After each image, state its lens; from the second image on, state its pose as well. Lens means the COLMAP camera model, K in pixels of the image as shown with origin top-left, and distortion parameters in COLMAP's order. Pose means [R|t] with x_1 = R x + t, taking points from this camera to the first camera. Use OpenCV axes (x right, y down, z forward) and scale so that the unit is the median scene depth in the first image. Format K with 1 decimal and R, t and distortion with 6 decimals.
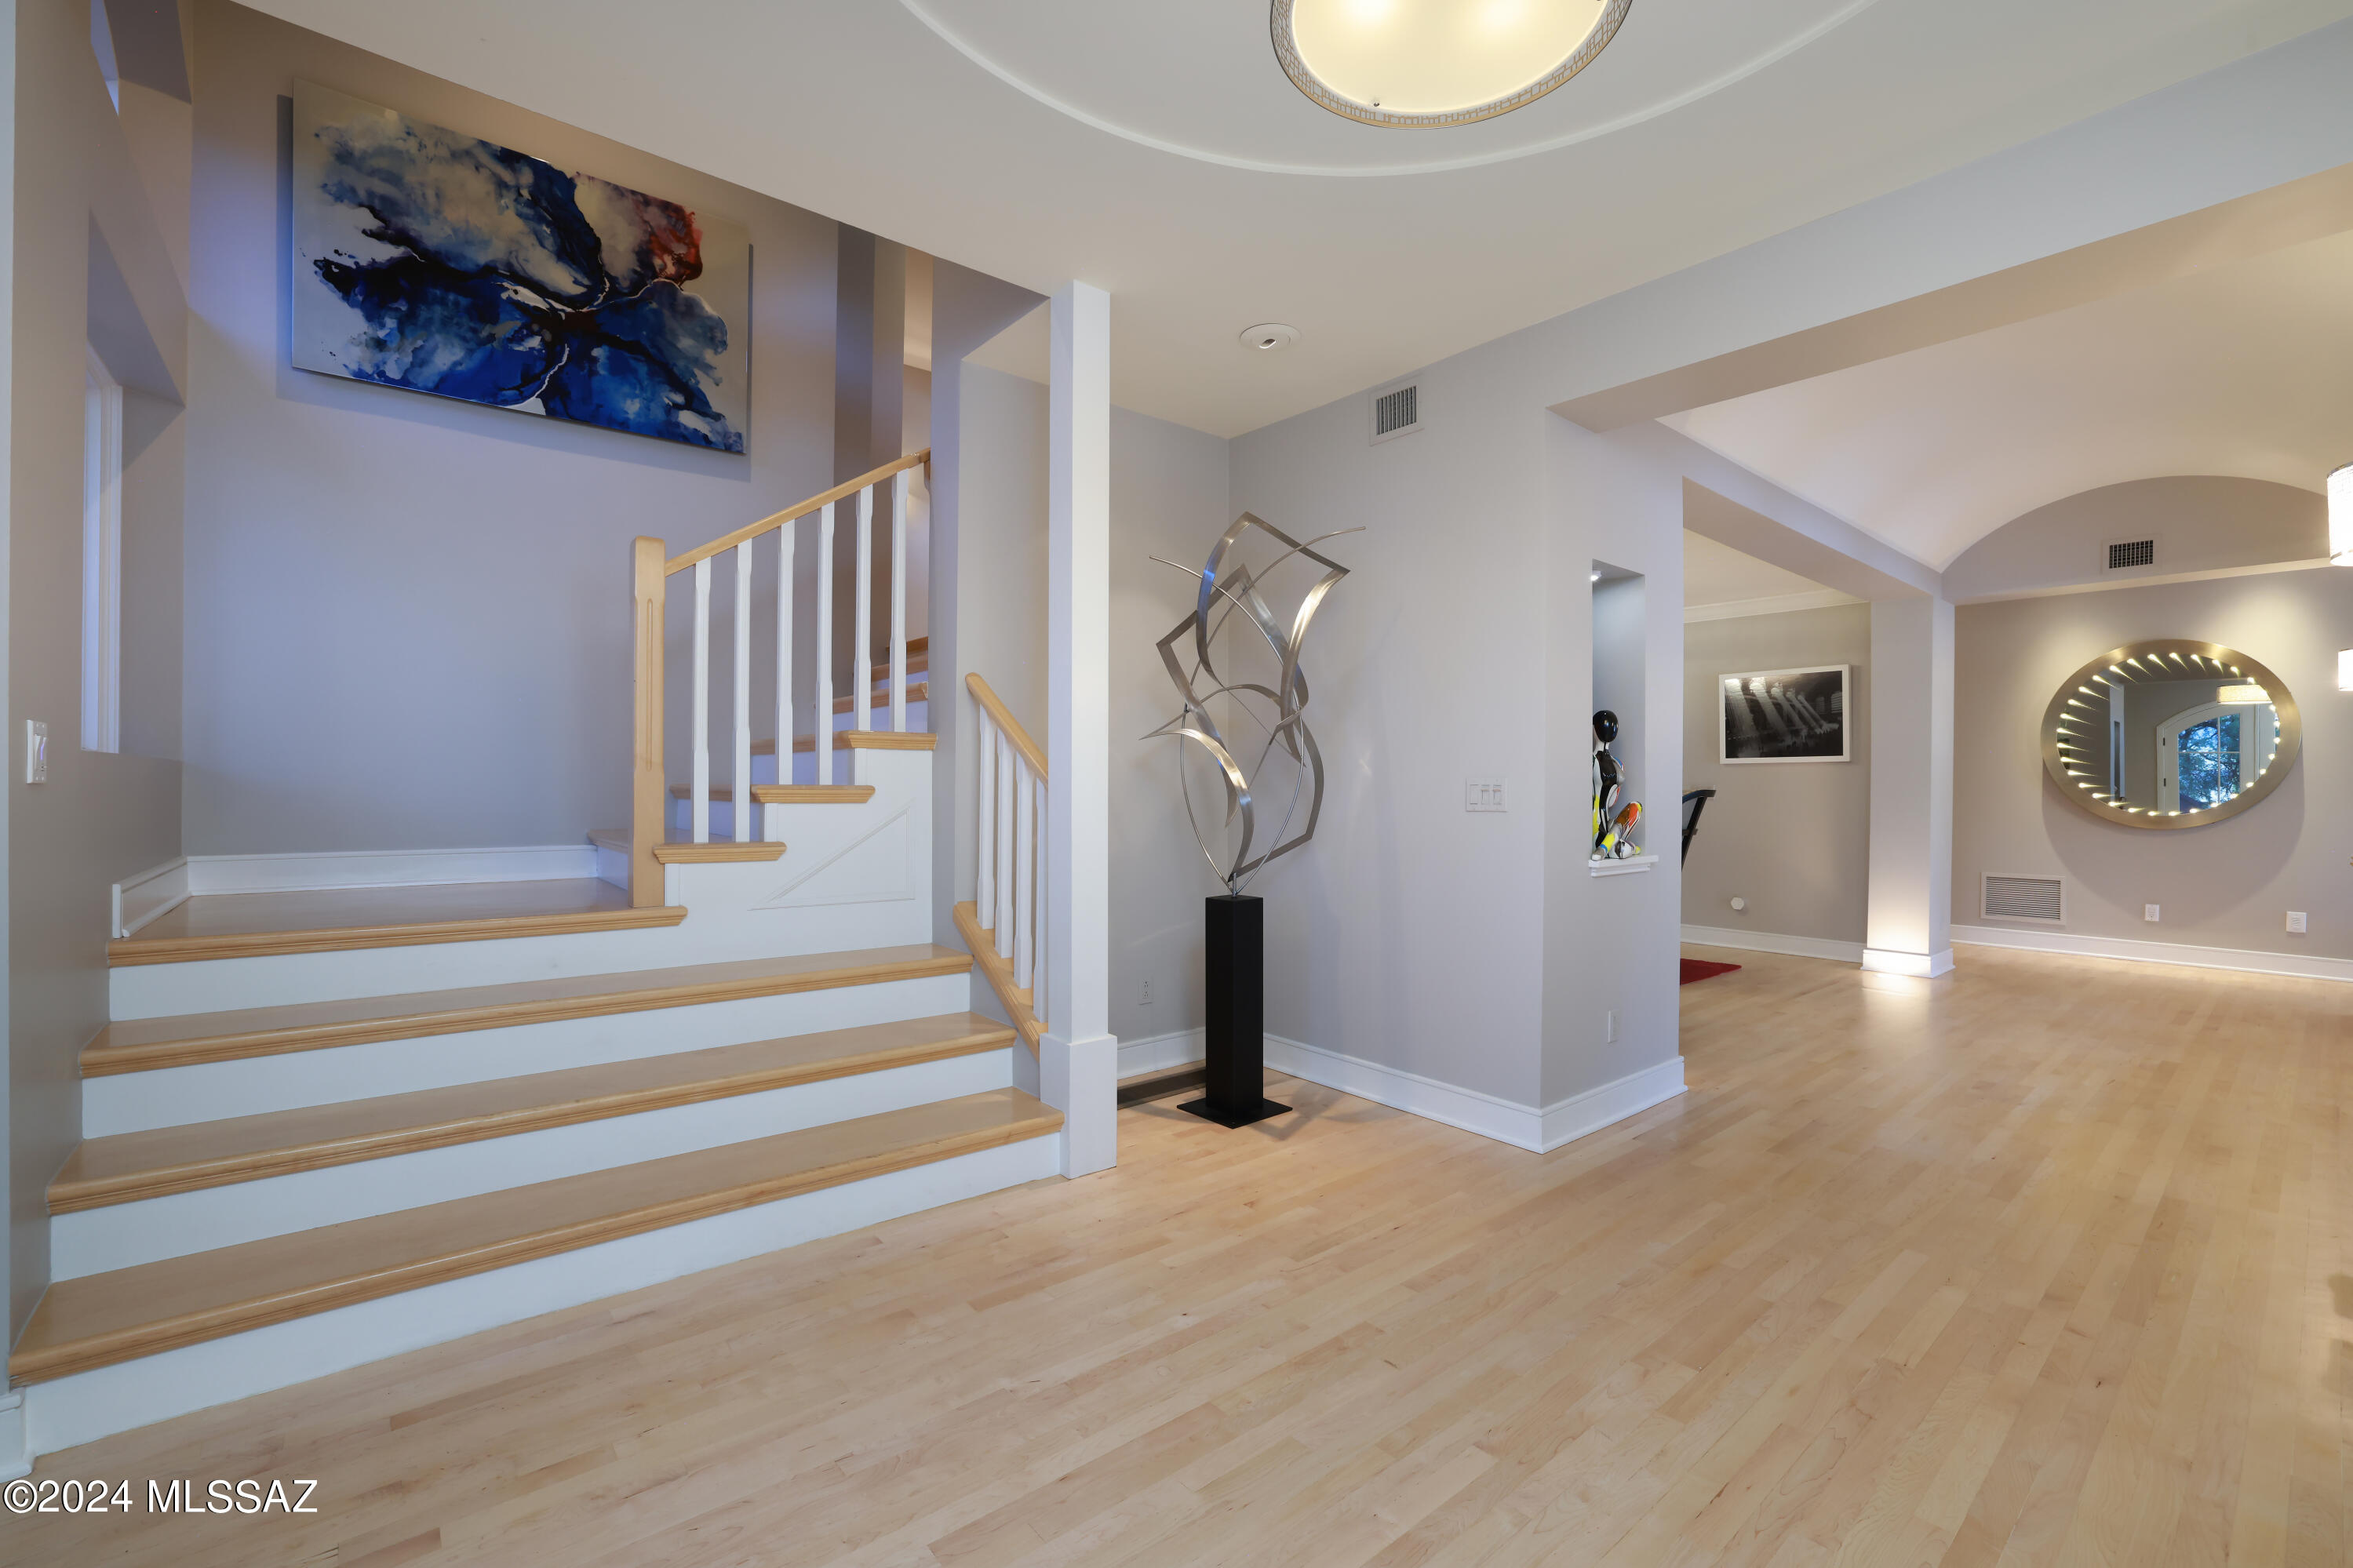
lens RADIAL K [[1016.7, 0, 1183.2], [0, 1016.7, 791.4], [0, 0, 1]] dist [-0.029544, 0.008803]
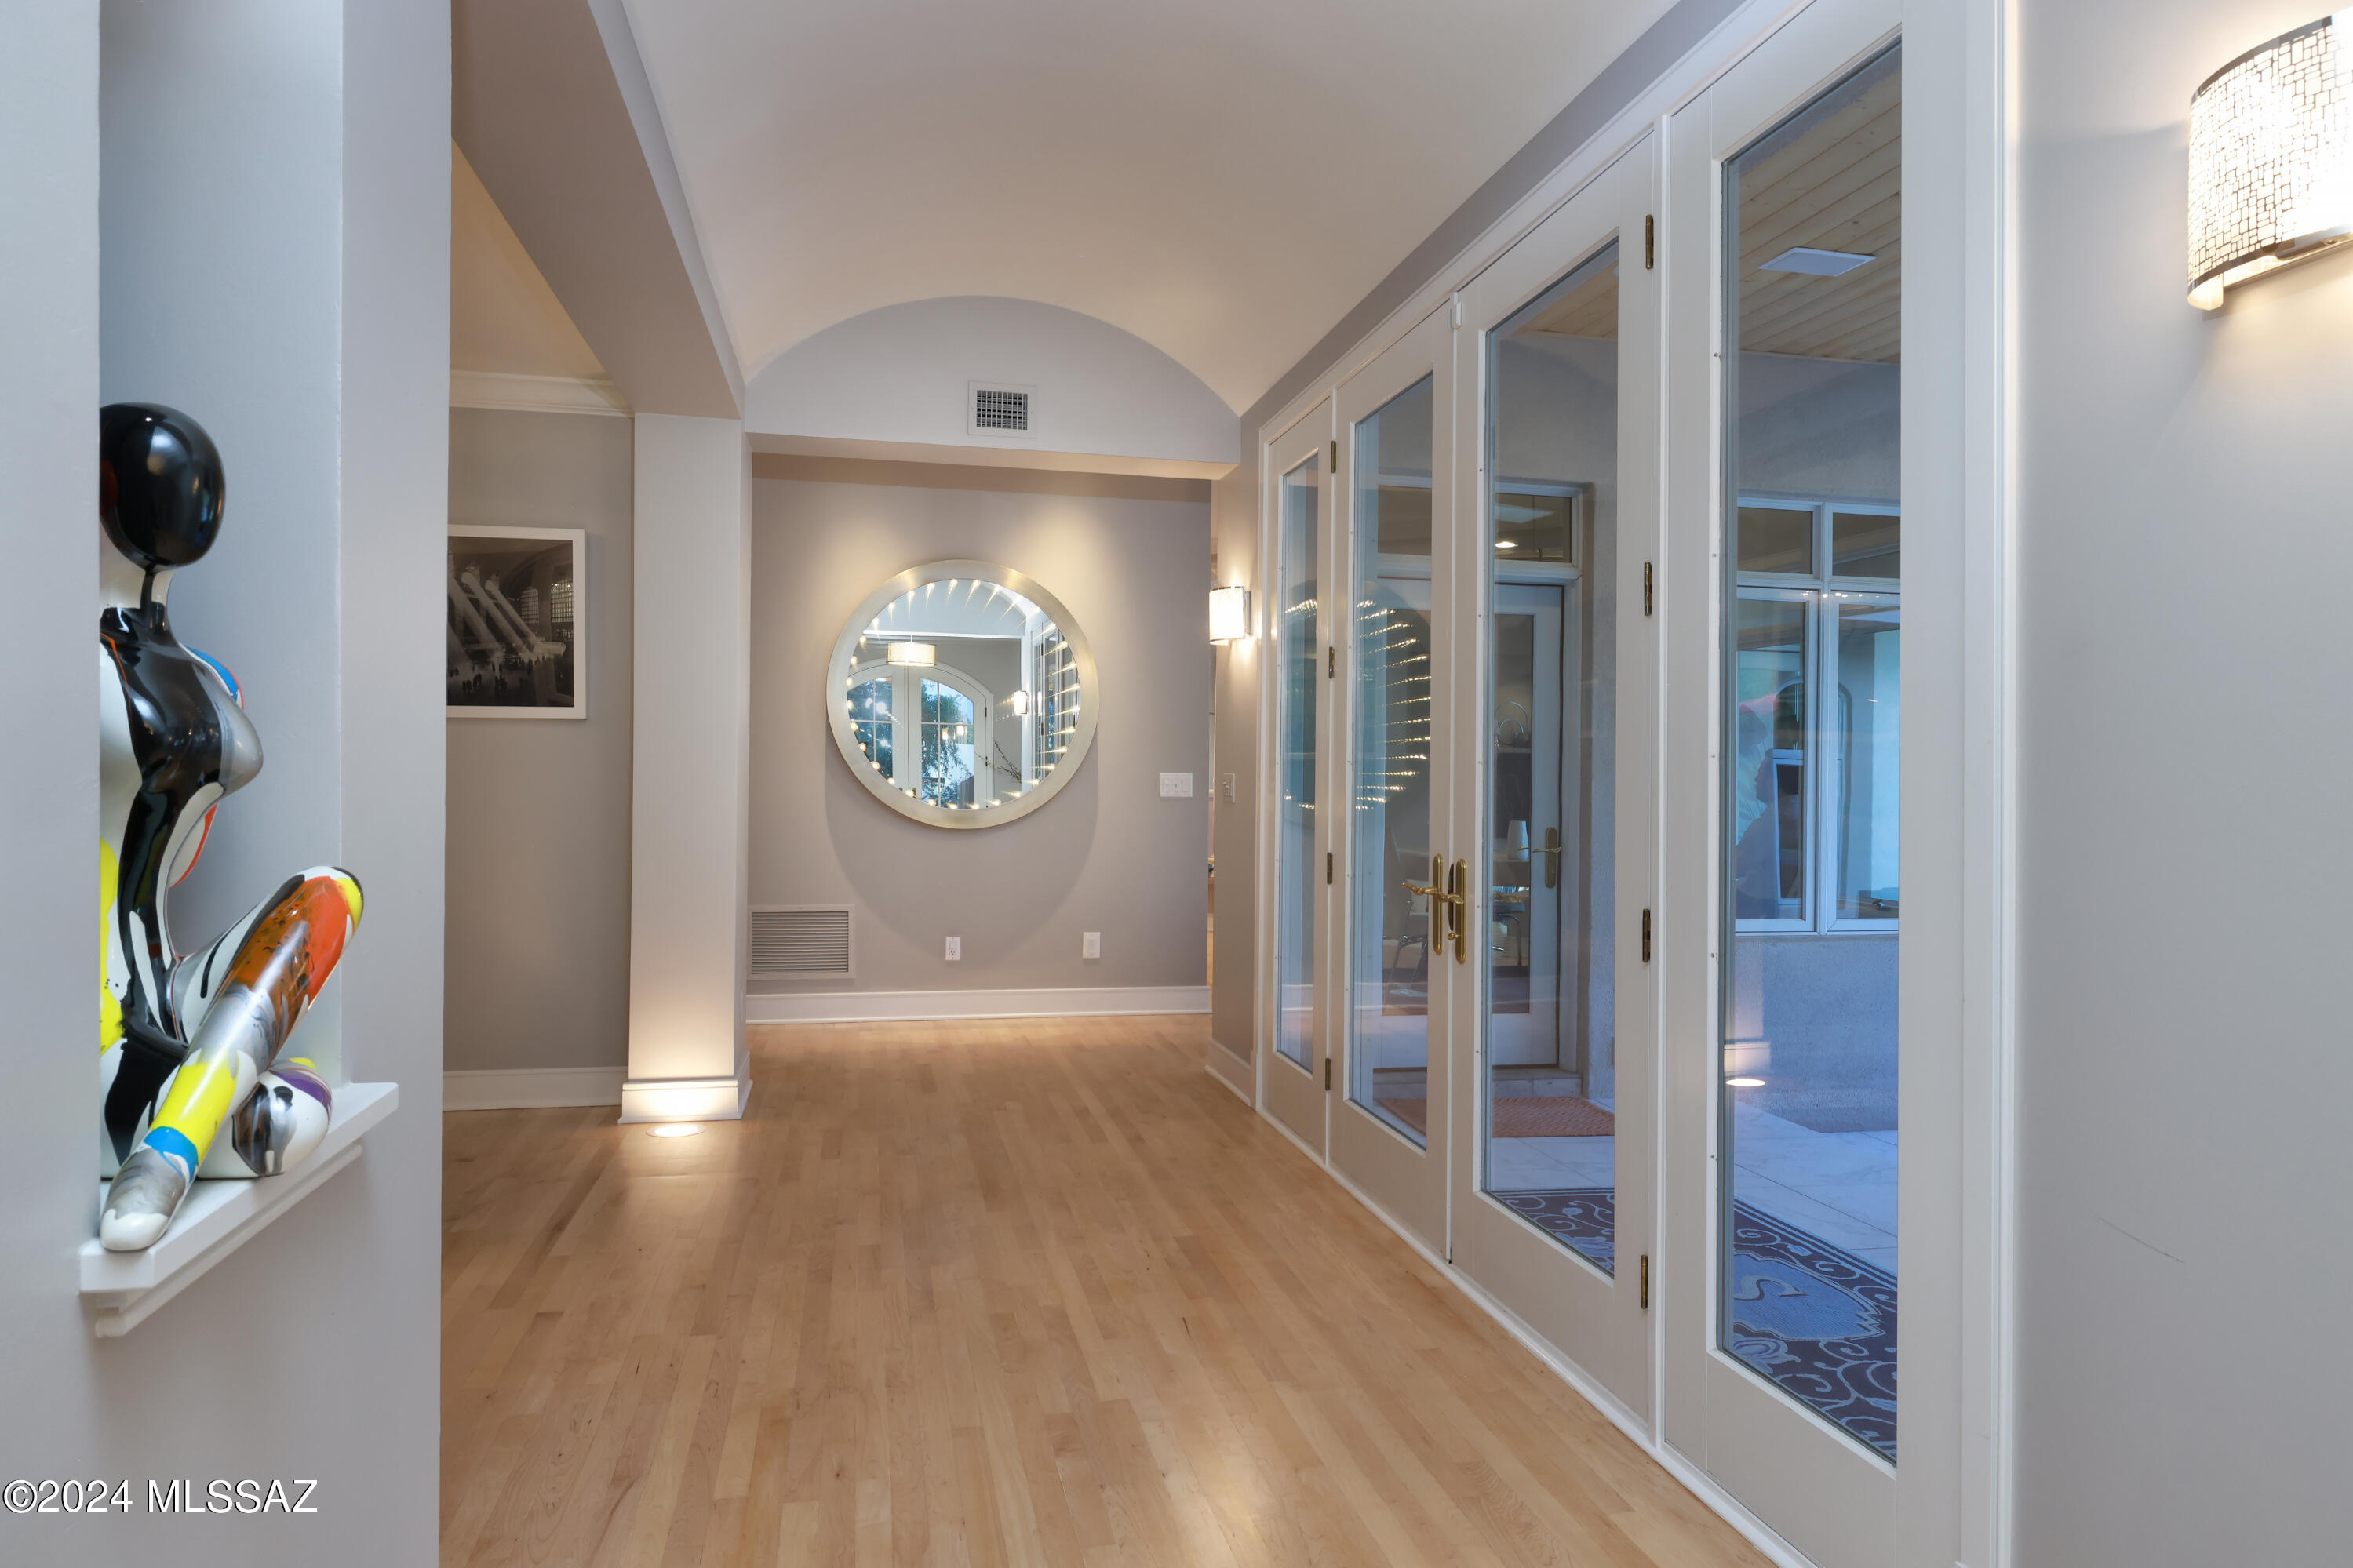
lens RADIAL K [[1462.0, 0, 1183.5], [0, 1462.0, 782.5], [0, 0, 1]] dist [-0.004609, -0.001450]
pose [[0.468399, -0.006396, 0.883494, 0.142141], [-0.006254, 0.999925, 0.010555, -0.006551], [-0.883495, -0.010469, 0.468324, 0.376362]]
